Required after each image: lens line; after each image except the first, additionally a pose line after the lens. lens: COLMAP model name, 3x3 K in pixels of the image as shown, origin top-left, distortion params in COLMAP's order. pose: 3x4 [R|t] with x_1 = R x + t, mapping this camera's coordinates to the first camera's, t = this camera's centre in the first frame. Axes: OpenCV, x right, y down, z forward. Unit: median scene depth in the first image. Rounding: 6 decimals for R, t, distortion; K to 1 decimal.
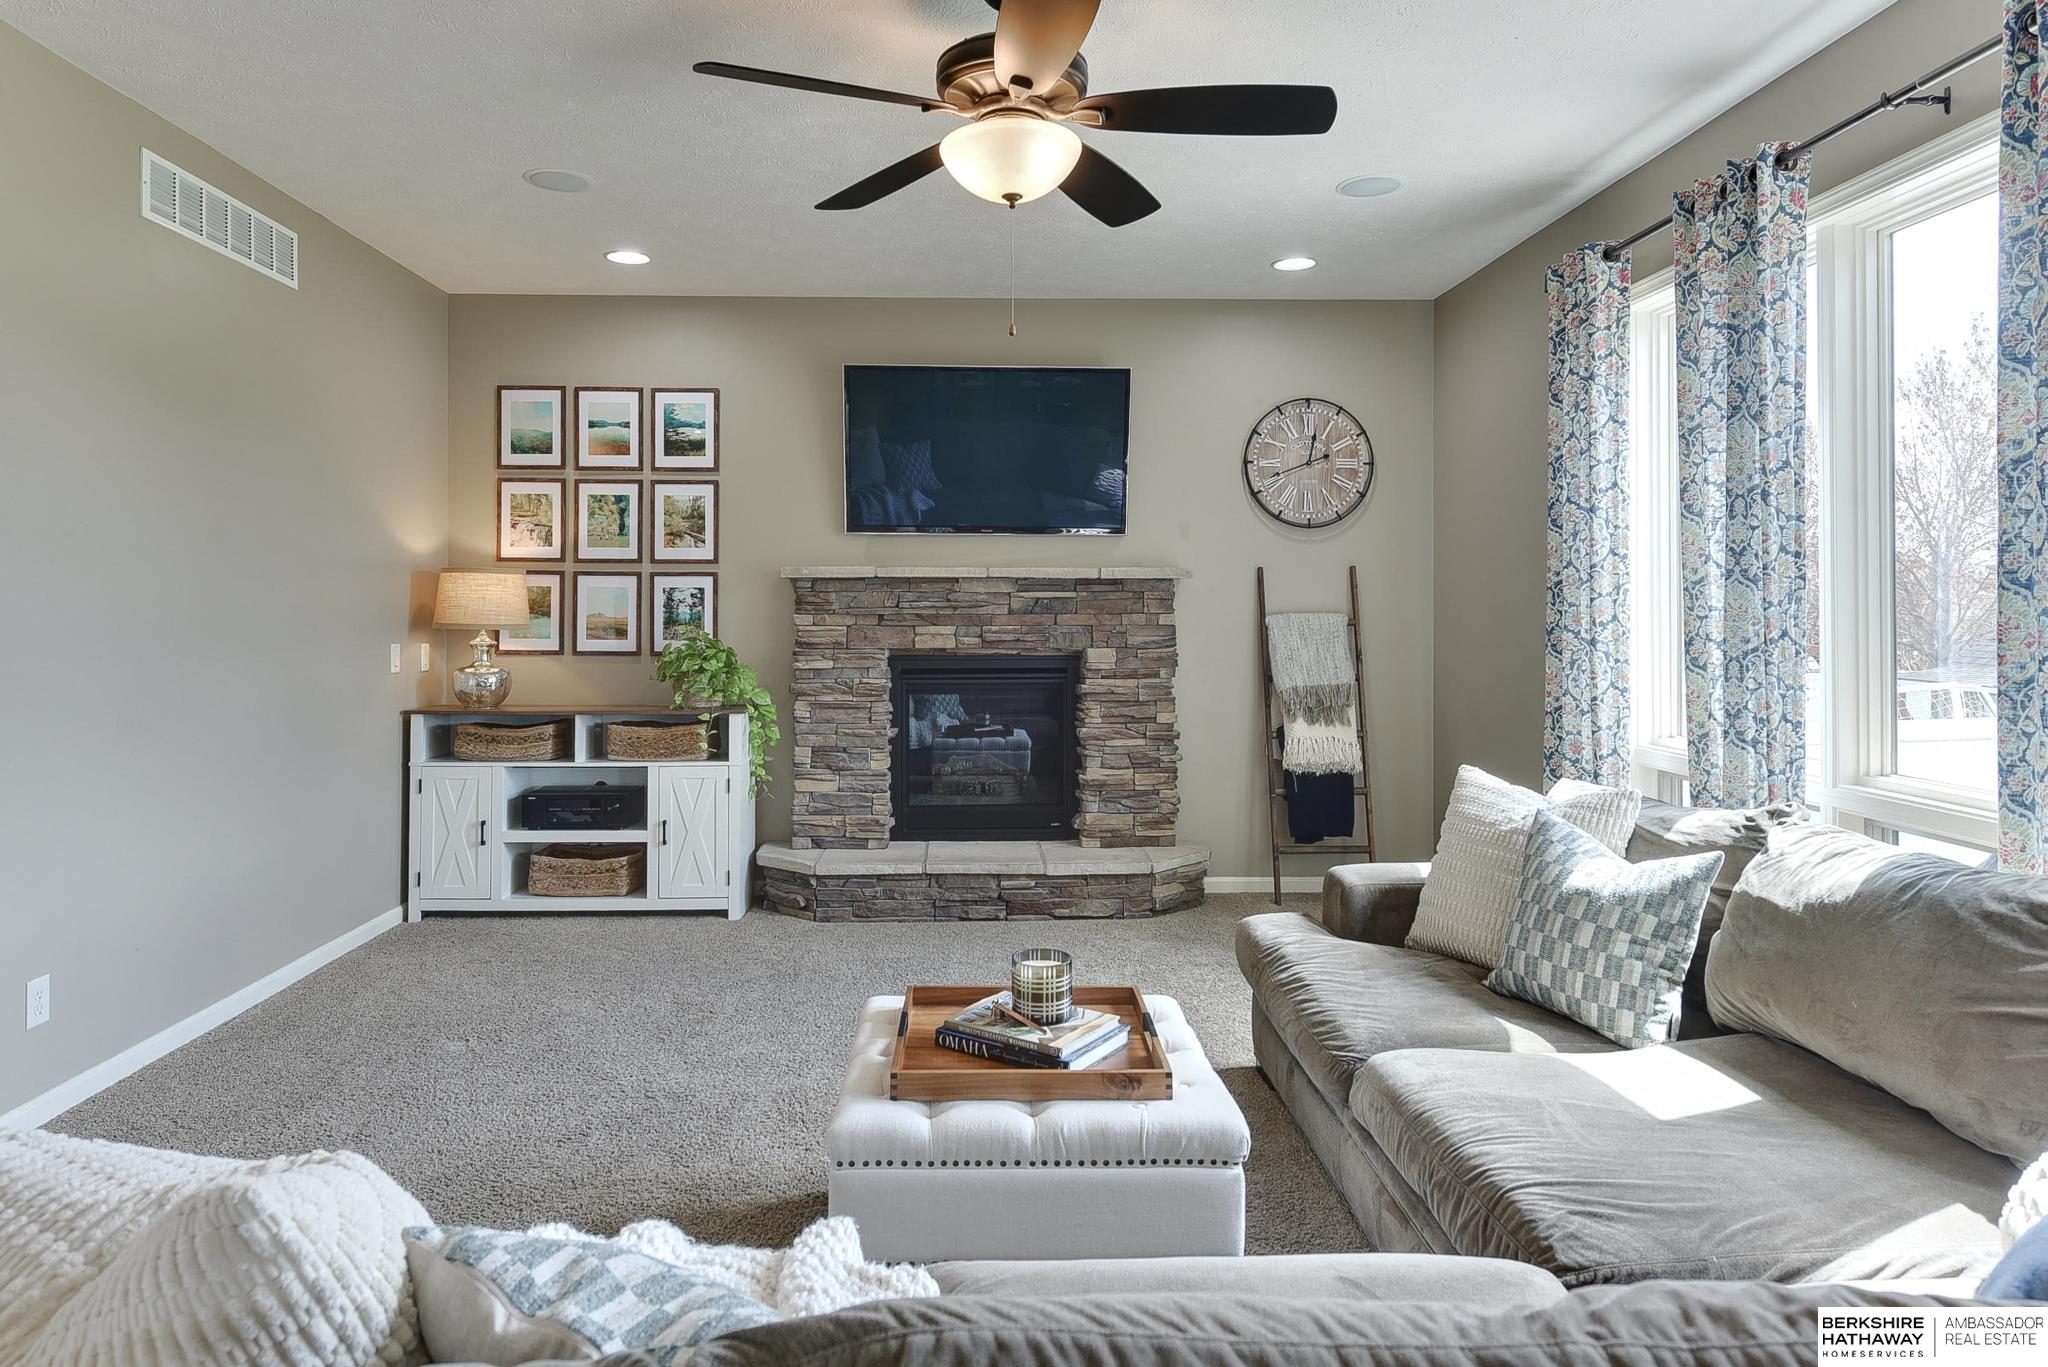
lens RADIAL K [[1223.1, 0, 1001.3], [0, 1223.1, 599.3], [0, 0, 1]] dist [0.009140, -0.001761]
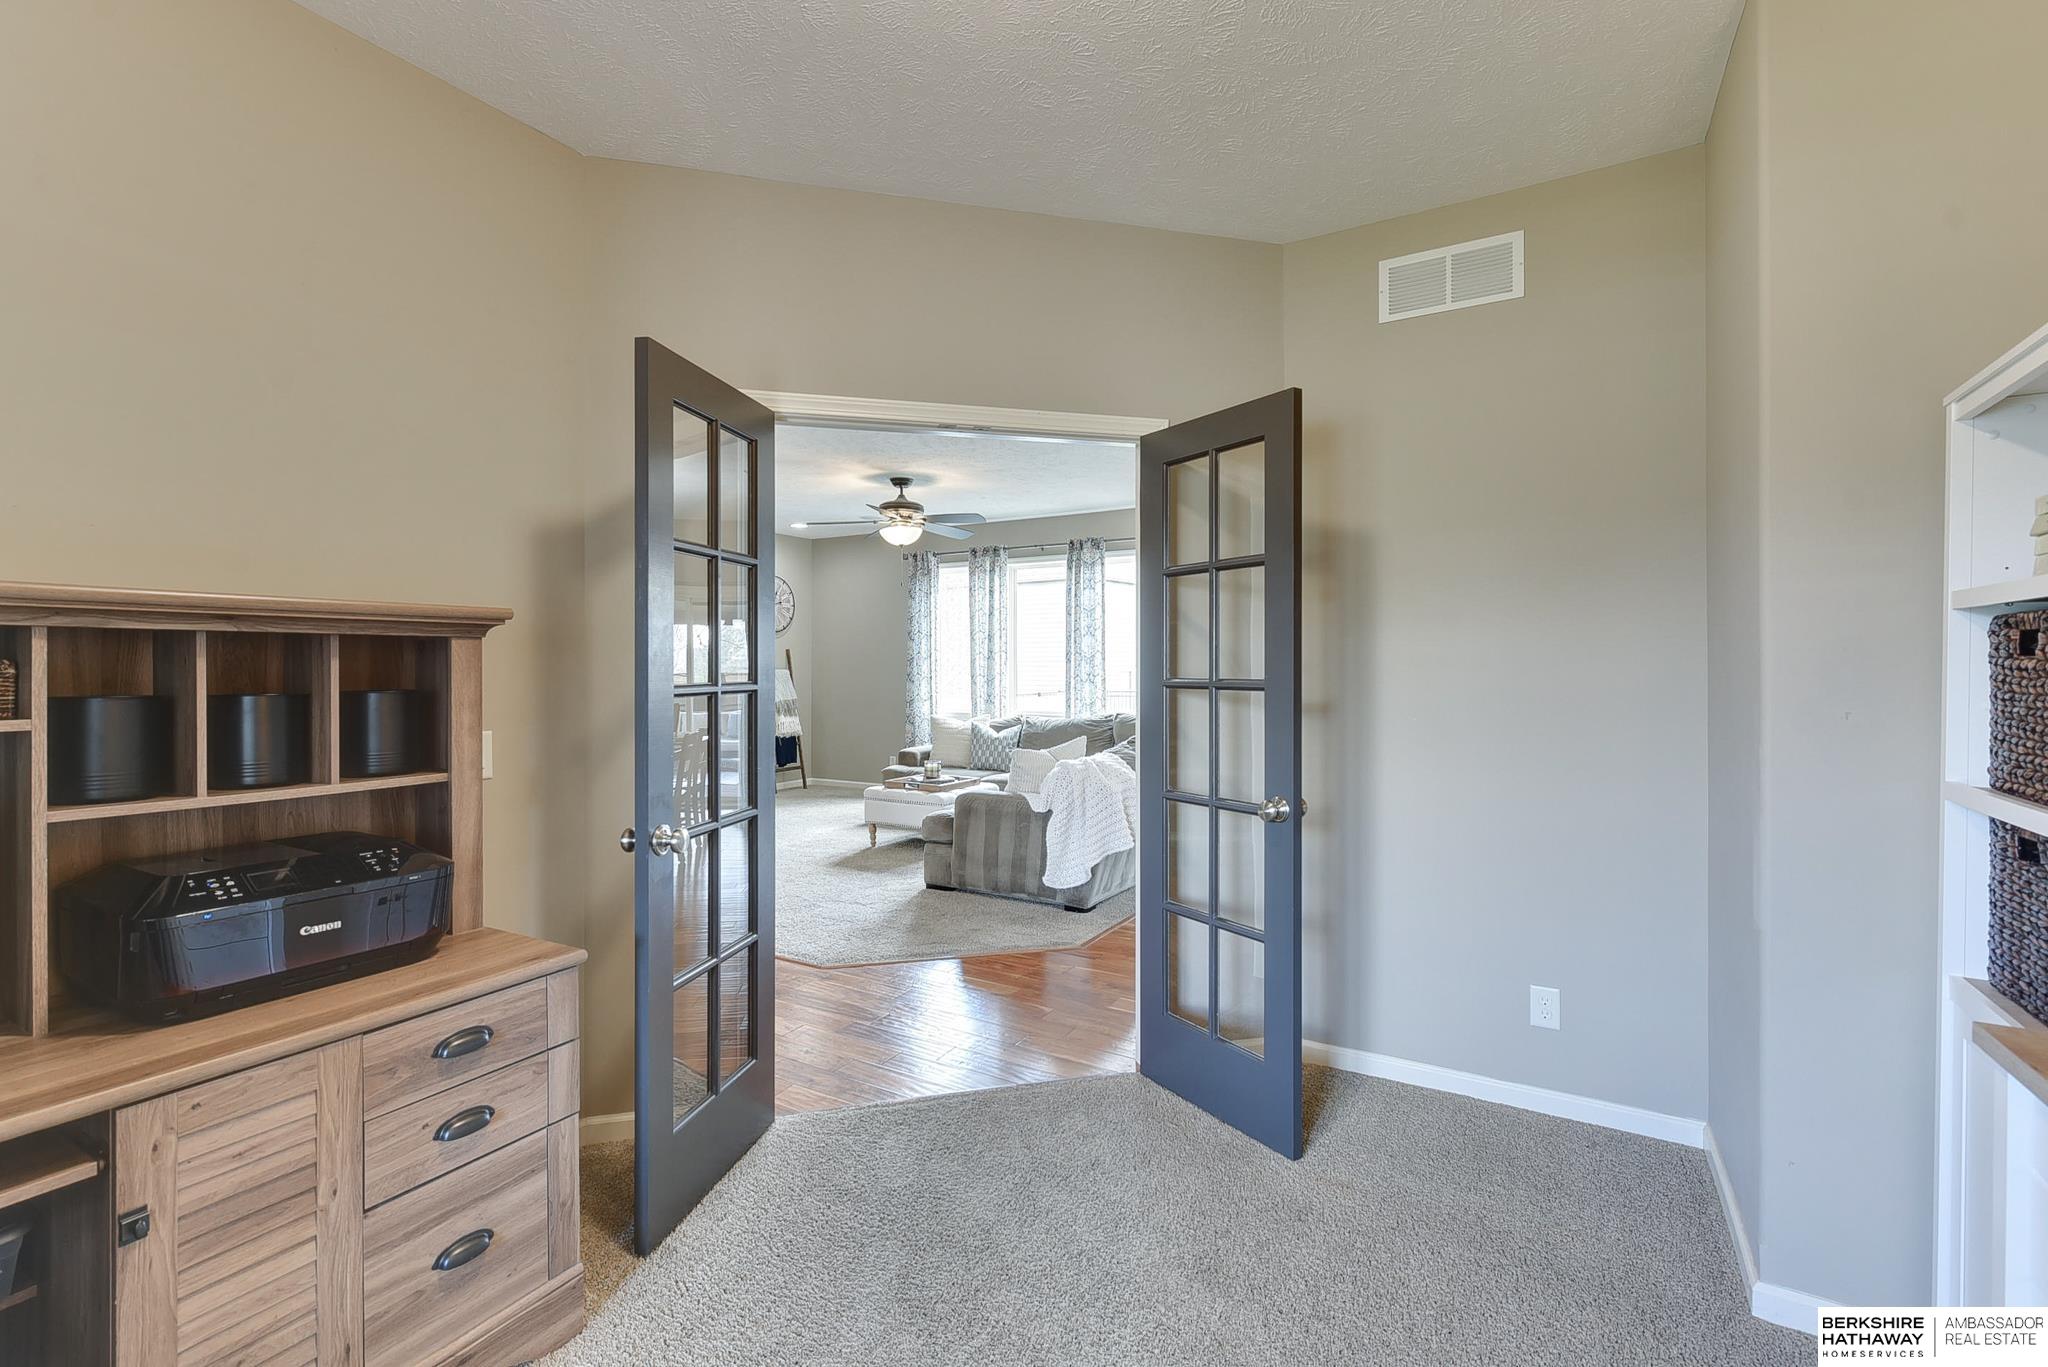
lens RADIAL K [[891.2, 0, 1011.0], [0, 891.2, 666.1], [0, 0, 1]] dist [0.000309, -0.001437]
pose [[0.541417, -0.002307, 0.840751, -1.003057], [-0.002933, 0.999985, 0.004632, -0.003921], [-0.840749, -0.004974, 0.541402, -0.310306]]
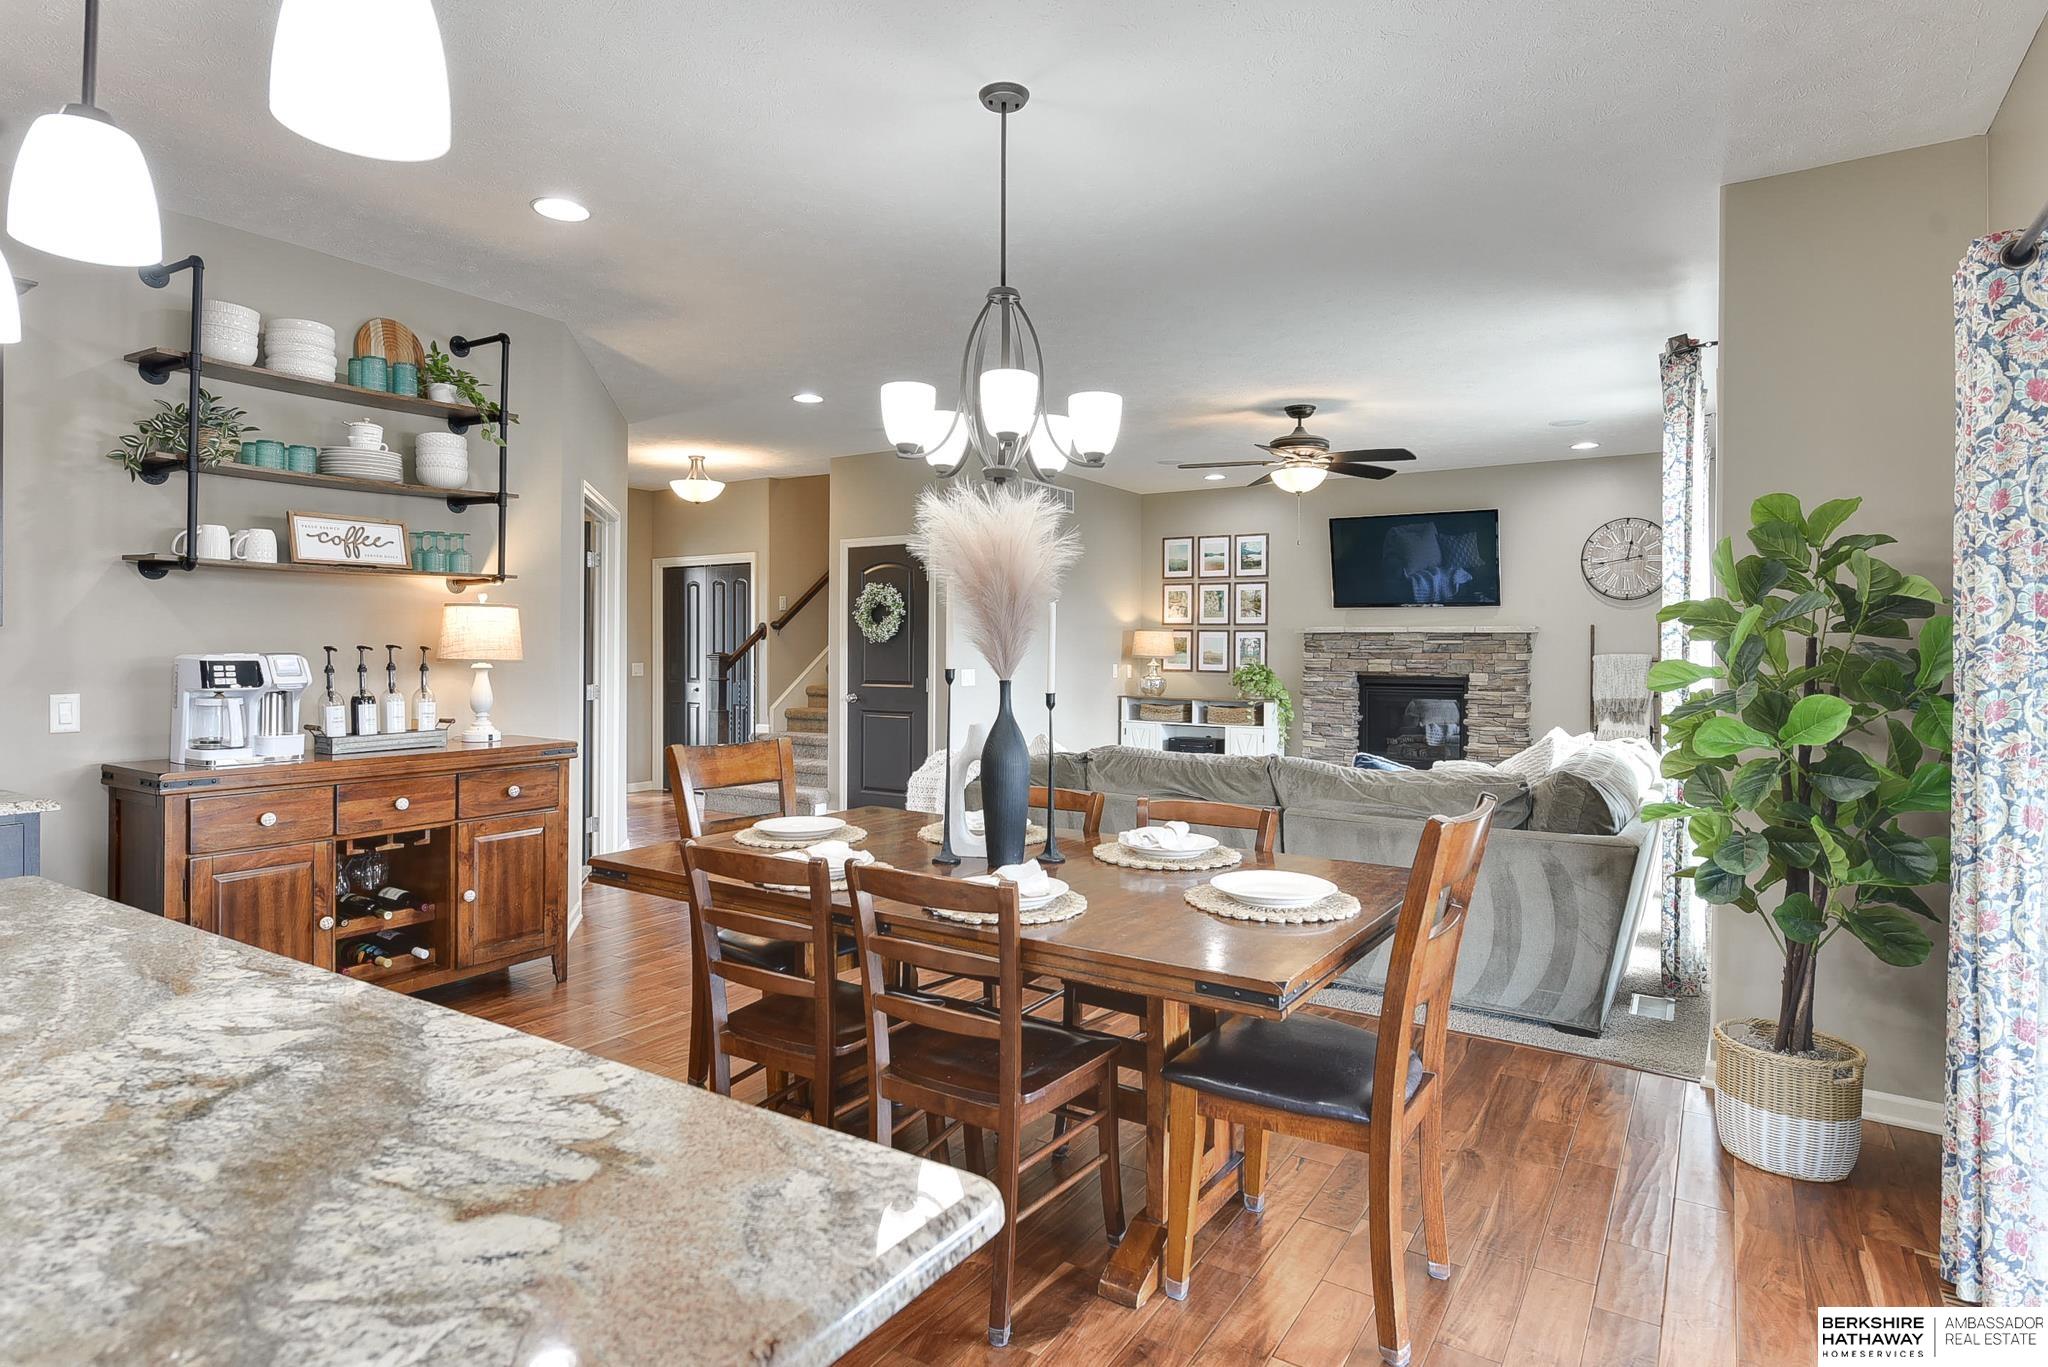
lens RADIAL K [[1118.2, 0, 998.1], [0, 1118.2, 651.8], [0, 0, 1]] dist [0.000593, 0.000053]
pose [[0.817142, 0.006362, -0.576401, 0.459422], [-0.001889, 0.999963, 0.008359, -0.002066], [0.576433, -0.005741, 0.817124, -0.708745]]
